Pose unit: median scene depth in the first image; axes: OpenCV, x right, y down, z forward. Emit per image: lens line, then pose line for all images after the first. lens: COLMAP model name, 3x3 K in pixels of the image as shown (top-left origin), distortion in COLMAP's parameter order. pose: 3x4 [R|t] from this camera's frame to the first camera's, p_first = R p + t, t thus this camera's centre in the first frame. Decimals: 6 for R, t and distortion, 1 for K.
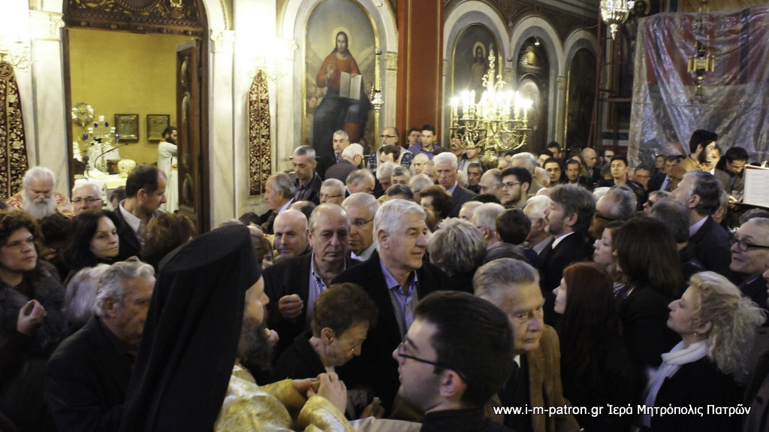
lens RADIAL K [[605.8, 0, 384.5], [0, 605.8, 216.0], [0, 0, 1]] dist [-0.183949, 0.136755]
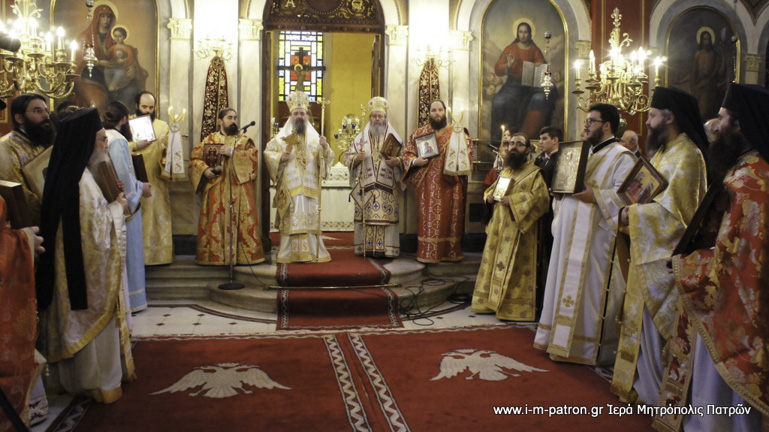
lens RADIAL K [[605.8, 0, 384.5], [0, 605.8, 216.0], [0, 0, 1]] dist [-0.183949, 0.136755]
pose [[0.832714, 0.036913, -0.552472, 0.324988], [-0.083264, 0.994778, -0.059033, 0.112942], [0.547408, 0.095158, 0.831438, 0.046946]]
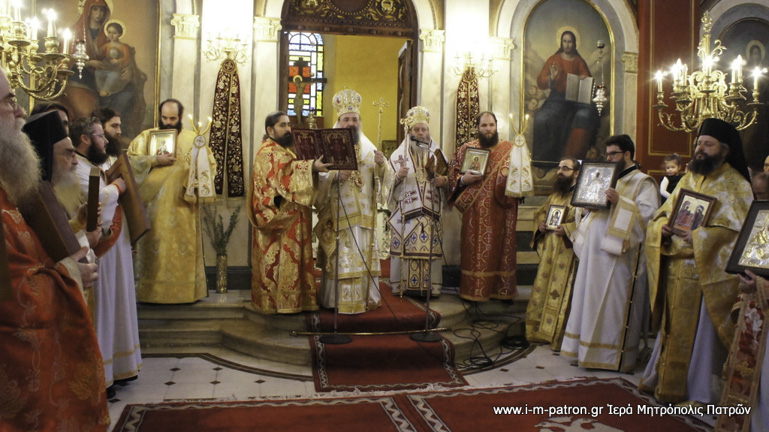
lens RADIAL K [[605.8, 0, 384.5], [0, 605.8, 216.0], [0, 0, 1]] dist [-0.183949, 0.136755]
pose [[0.856368, 0.027721, -0.515621, 0.176173], [-0.087564, 0.991892, -0.092104, 0.096296], [0.508887, 0.124025, 0.851852, 0.104649]]
